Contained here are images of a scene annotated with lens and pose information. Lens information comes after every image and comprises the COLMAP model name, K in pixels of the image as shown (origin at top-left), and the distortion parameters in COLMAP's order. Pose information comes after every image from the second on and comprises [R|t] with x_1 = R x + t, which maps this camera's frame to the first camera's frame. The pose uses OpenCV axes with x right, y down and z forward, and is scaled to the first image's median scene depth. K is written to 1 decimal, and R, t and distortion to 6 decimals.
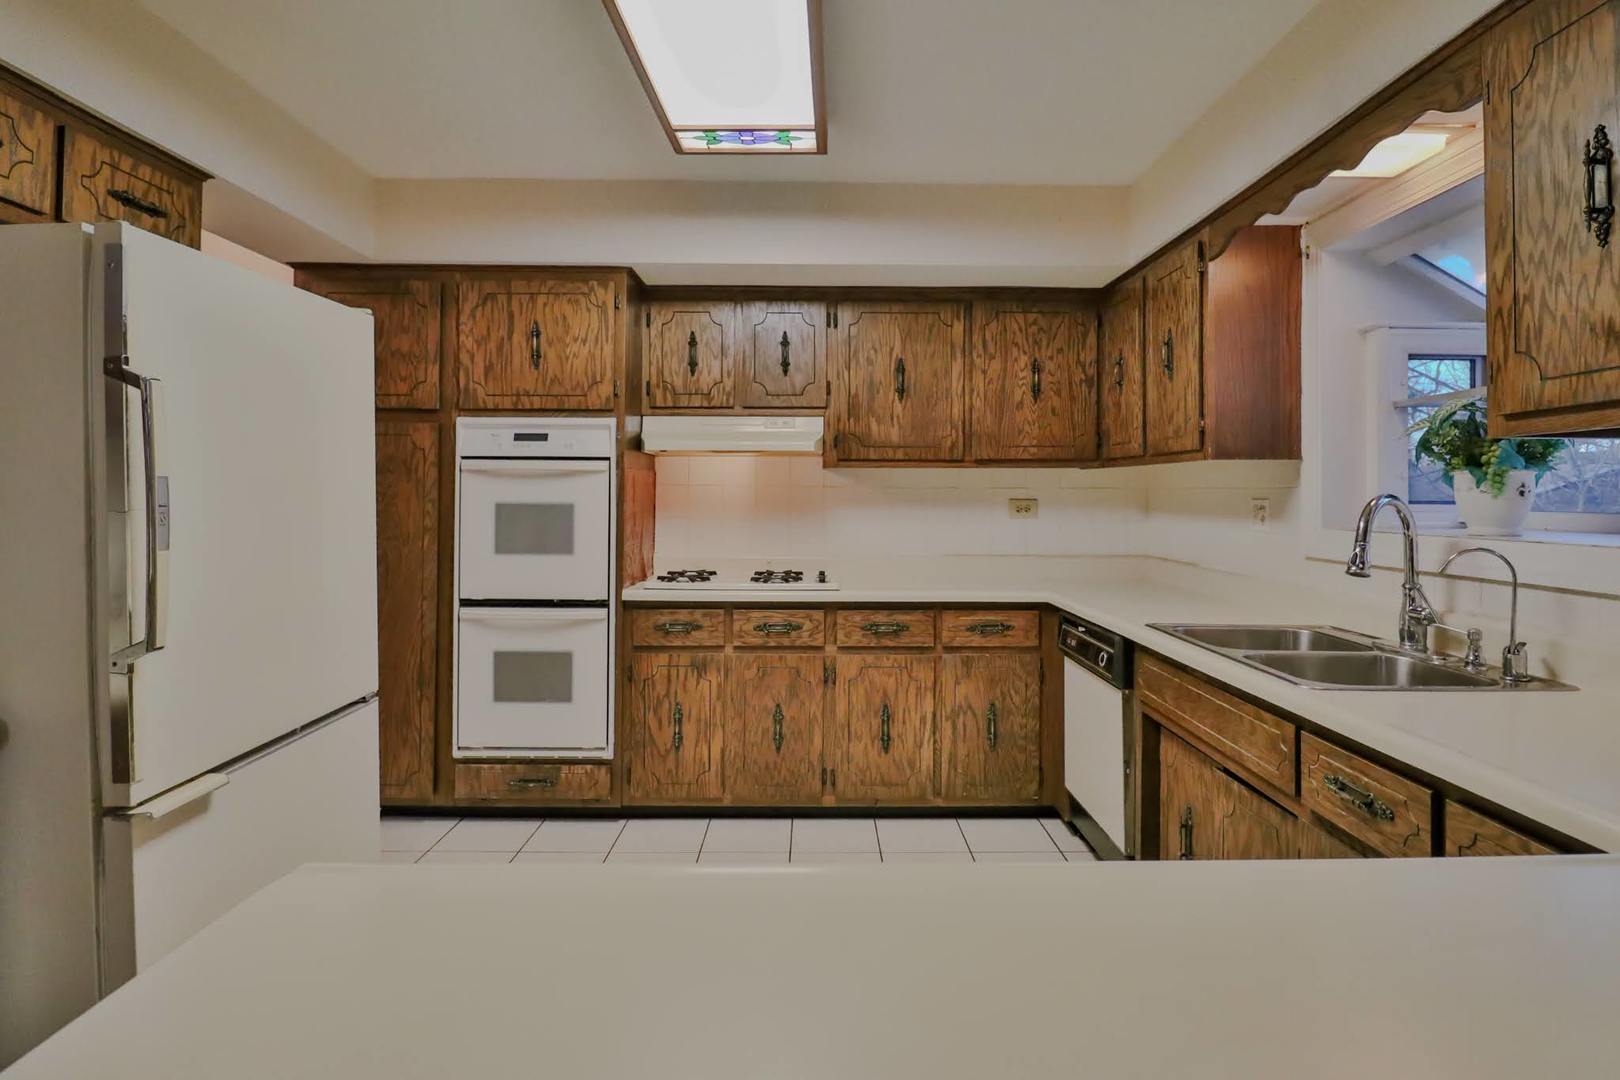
lens RADIAL K [[842.8, 0, 834.2], [0, 842.8, 499.3], [0, 0, 1]] dist [-0.000773, -0.011277]
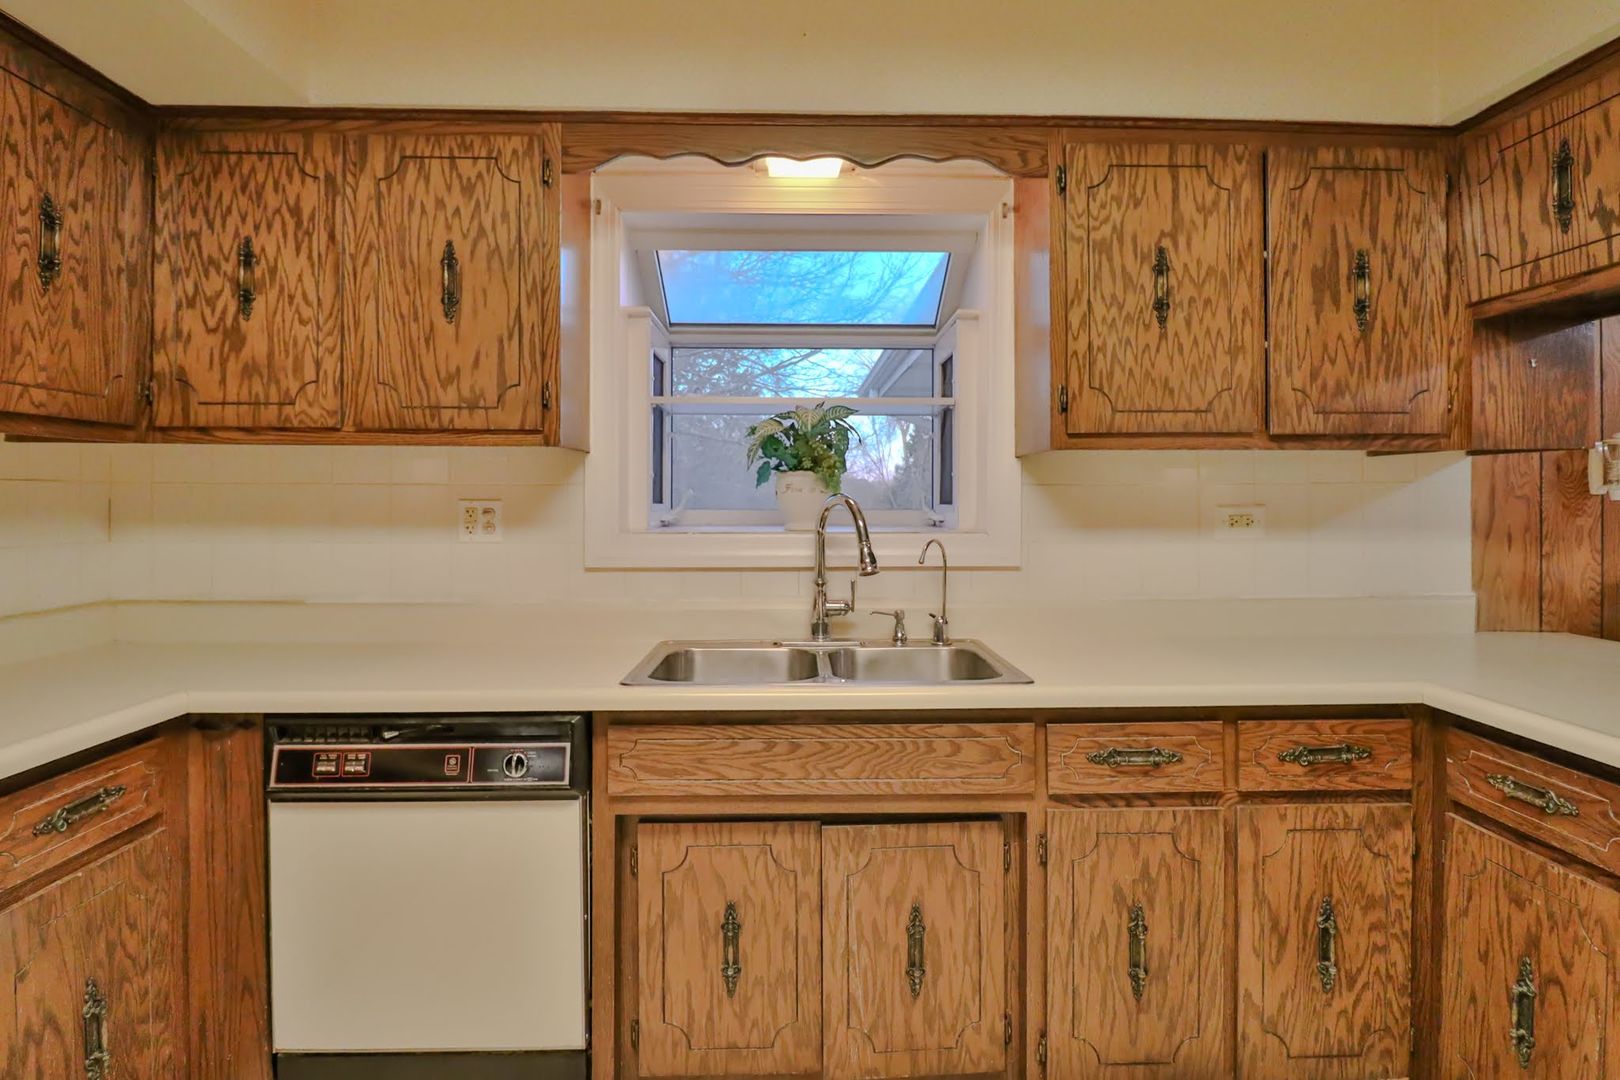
lens RADIAL K [[842.8, 0, 814.6], [0, 842.8, 507.0], [0, 0, 1]] dist [-0.000773, -0.011277]
pose [[0.005034, -0.008670, 0.999950, -0.299523], [0.004225, 0.999954, 0.008649, 0.000030], [-0.999978, 0.004181, 0.005071, 0.820499]]
